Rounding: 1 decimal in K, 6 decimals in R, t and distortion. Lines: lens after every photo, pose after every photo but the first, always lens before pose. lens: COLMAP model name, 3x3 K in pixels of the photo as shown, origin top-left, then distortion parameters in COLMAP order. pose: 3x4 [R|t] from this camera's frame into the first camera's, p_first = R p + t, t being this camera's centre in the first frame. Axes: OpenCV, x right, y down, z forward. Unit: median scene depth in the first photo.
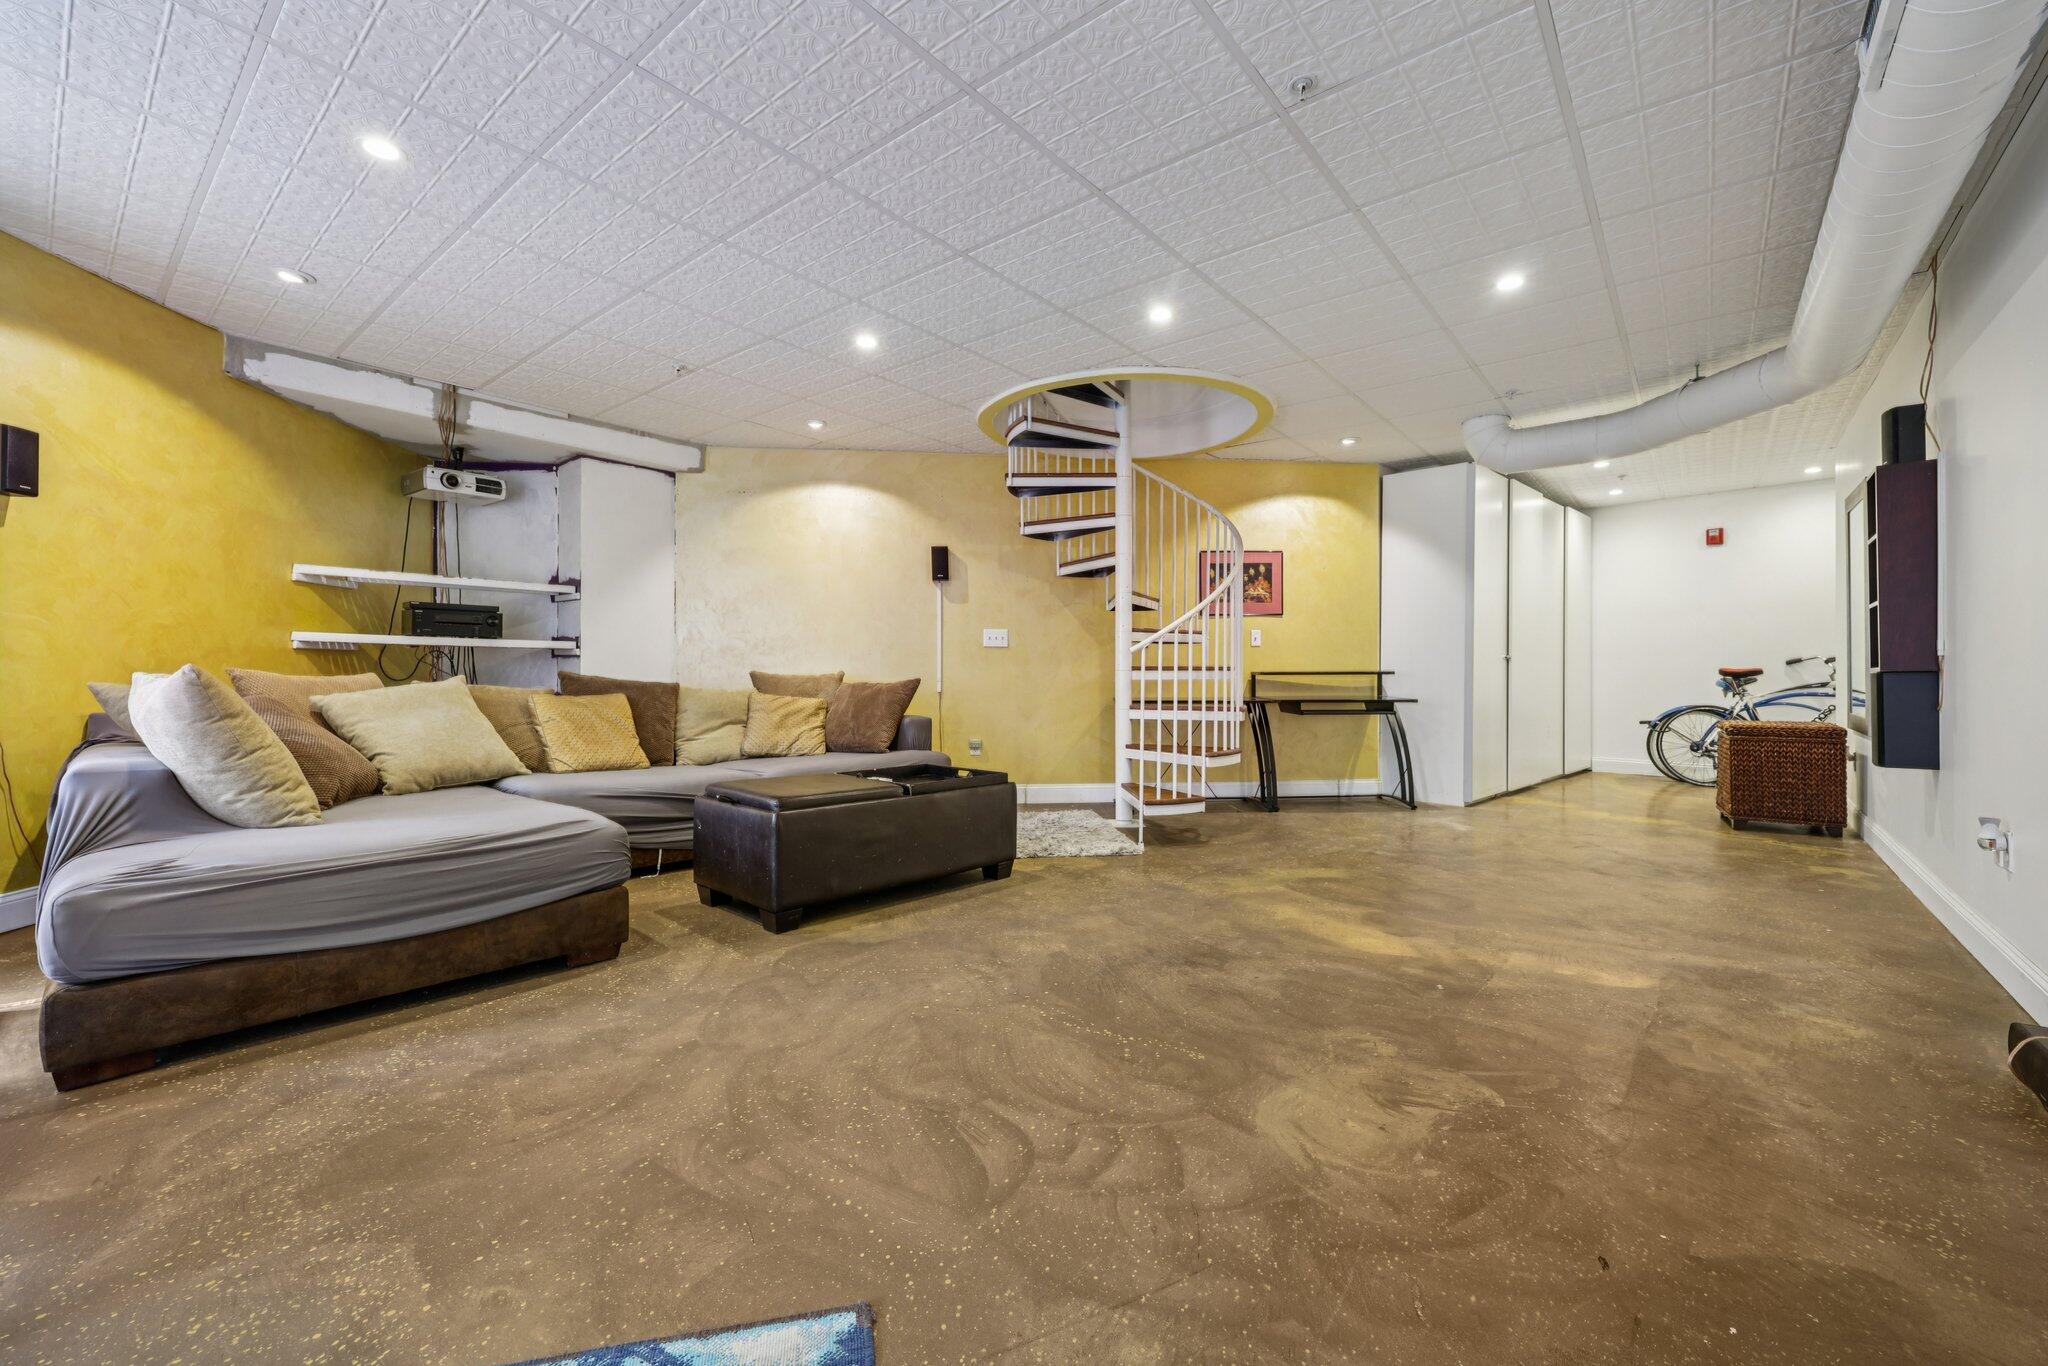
lens RADIAL K [[841.7, 0, 1019.4], [0, 841.7, 674.8], [0, 0, 1]] dist [0.003490, 0.000040]
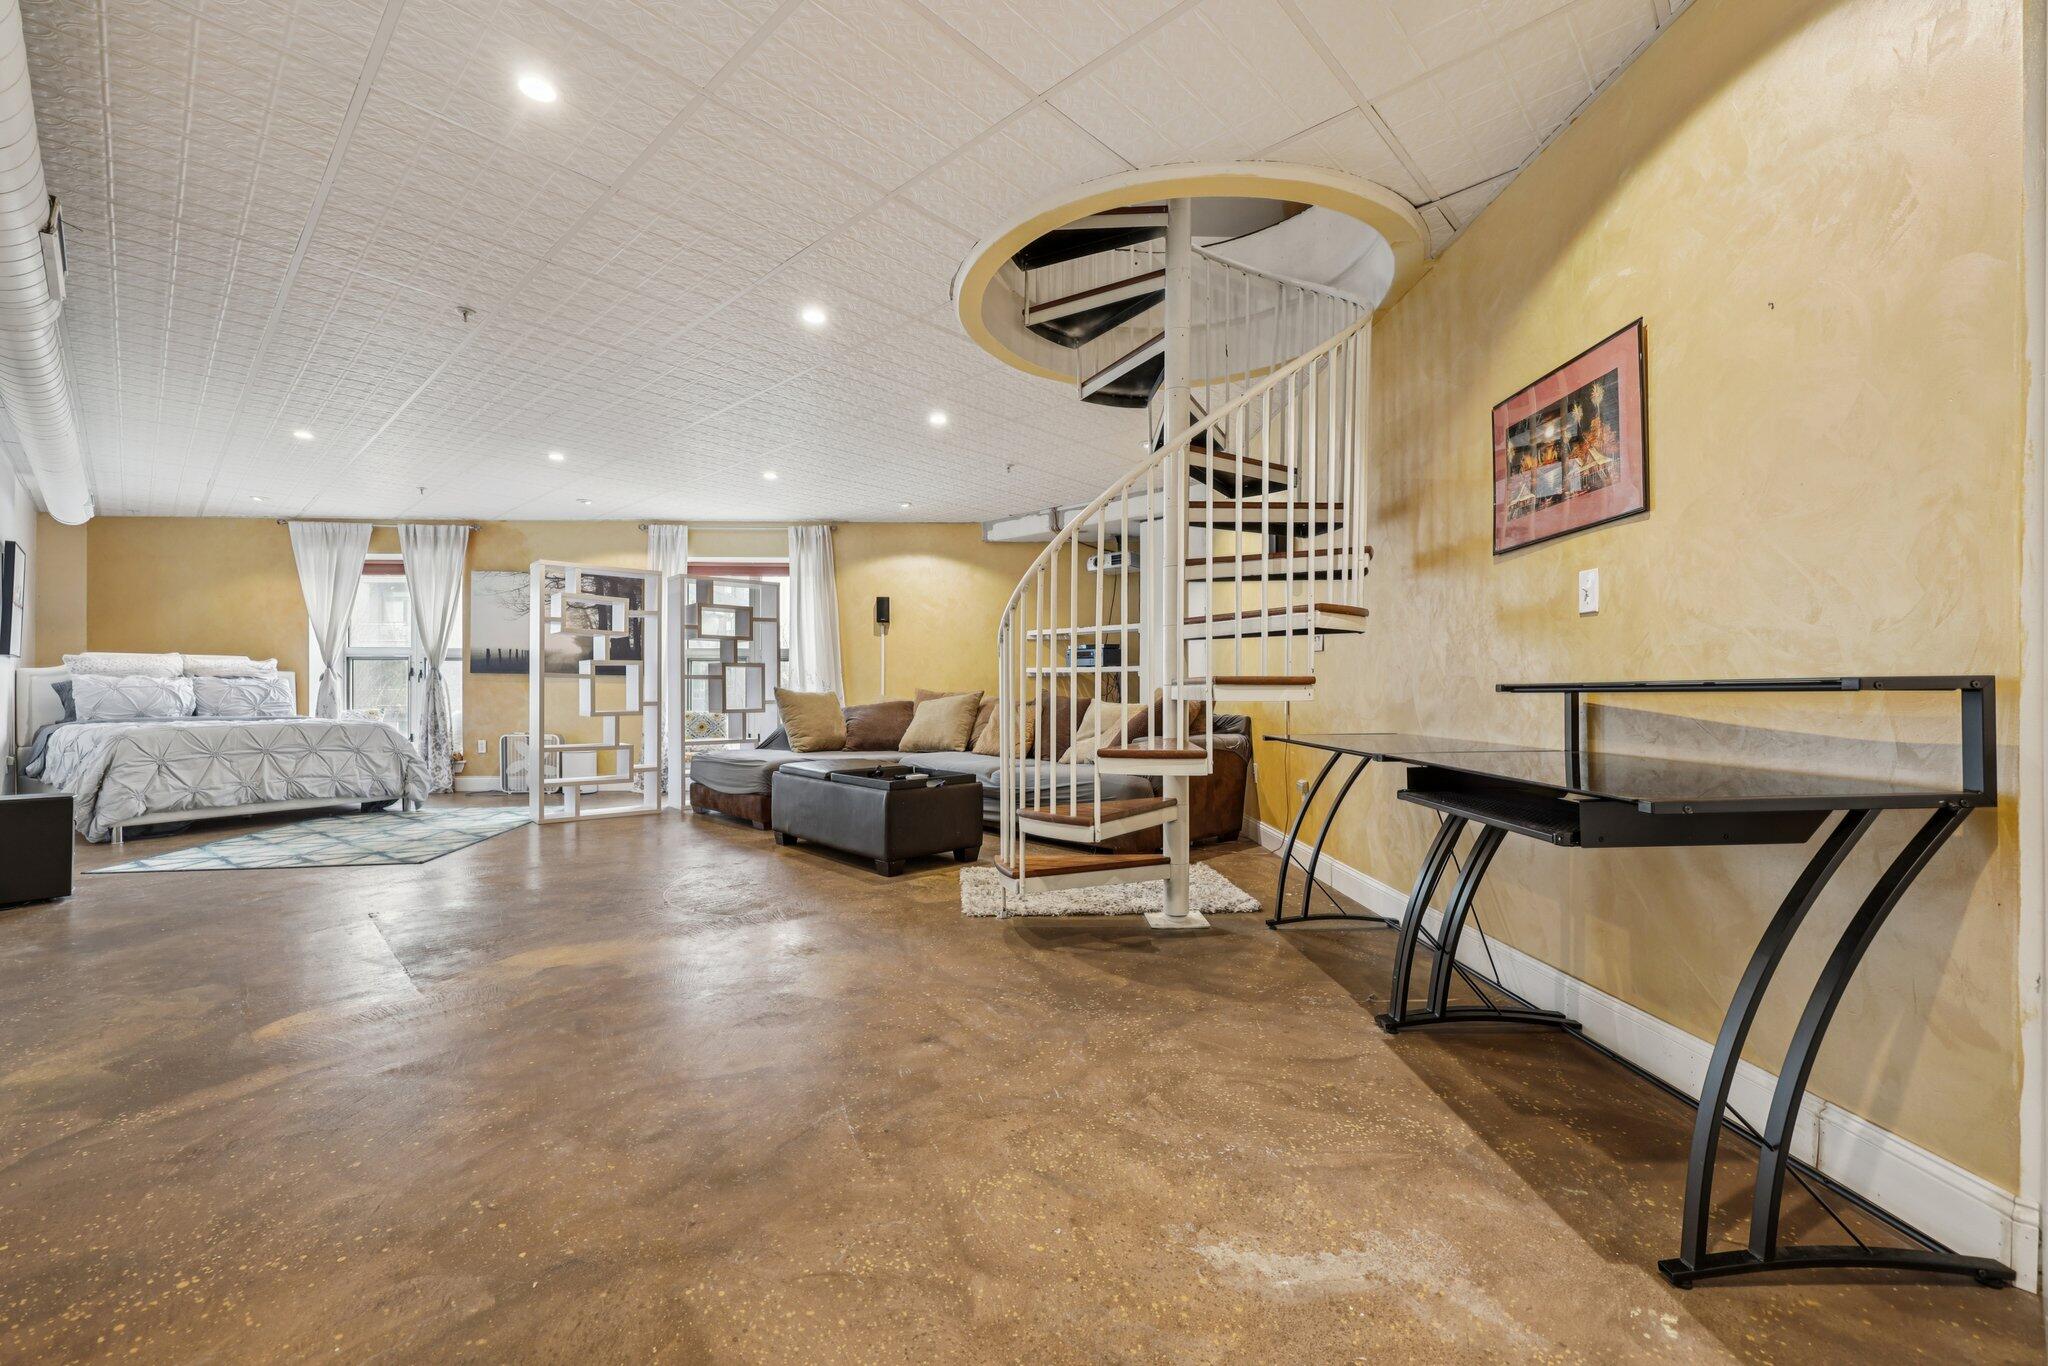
lens RADIAL K [[841.7, 0, 1019.4], [0, 841.7, 674.8], [0, 0, 1]] dist [0.003490, 0.000040]
pose [[-0.075383, -0.020211, -0.996950, 1.020060], [-0.001408, 0.999796, -0.020162, 0.001056], [0.997154, -0.000116, -0.075396, 1.198803]]
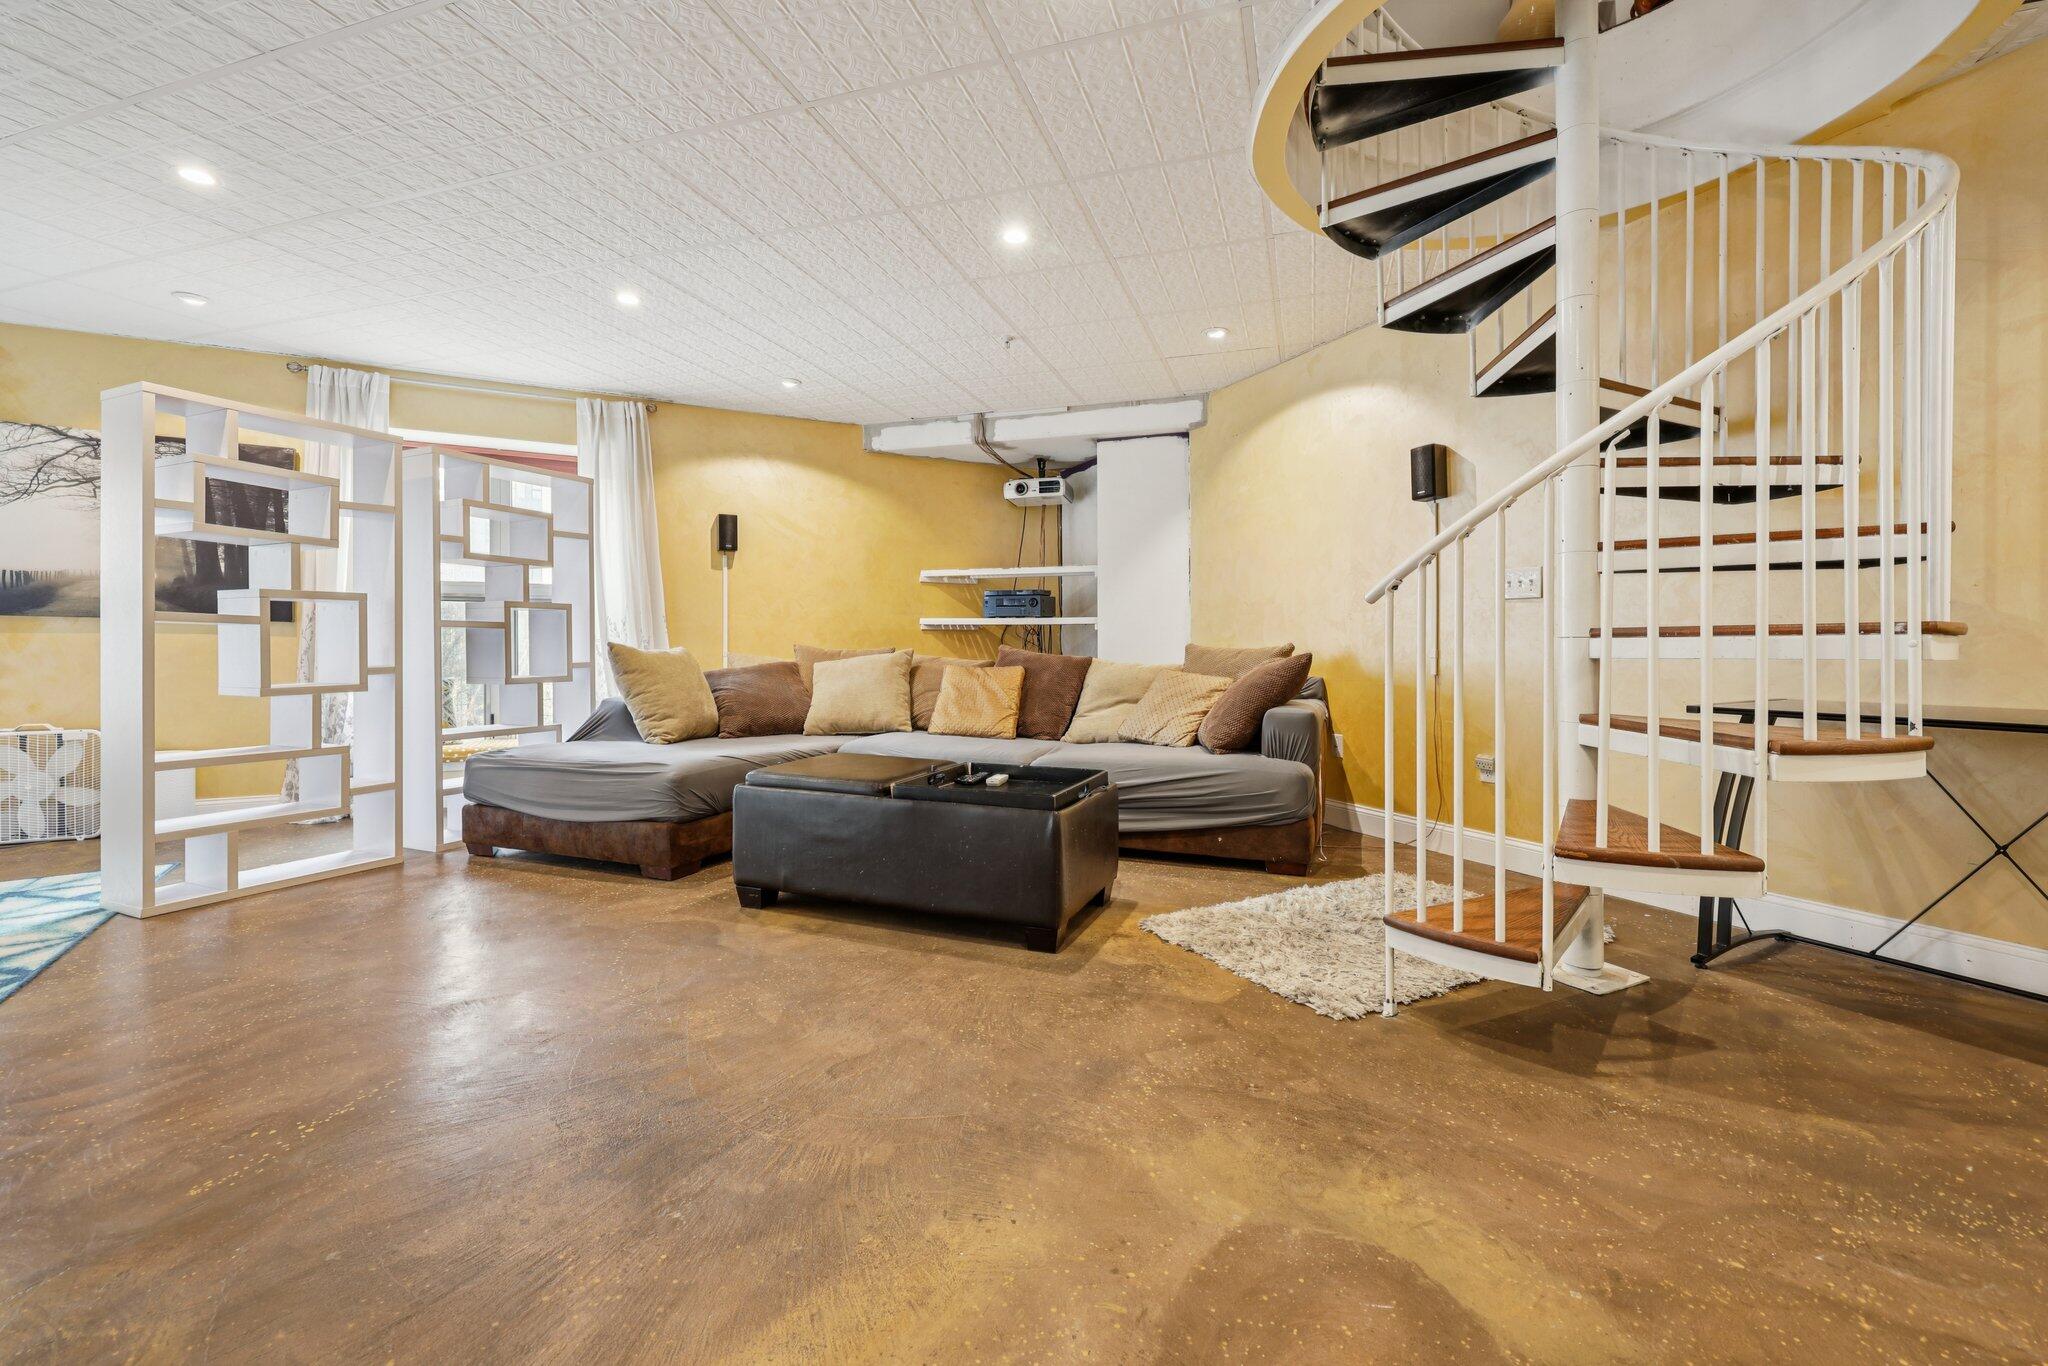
lens RADIAL K [[828.9, 0, 983.7], [0, 828.9, 645.2], [0, 0, 1]] dist [-0.000010, 0.000328]
pose [[0.354954, -0.005306, -0.934869, 0.518013], [-0.000118, 0.999984, -0.005720, 0.002655], [0.934884, 0.002140, 0.354948, 0.648217]]
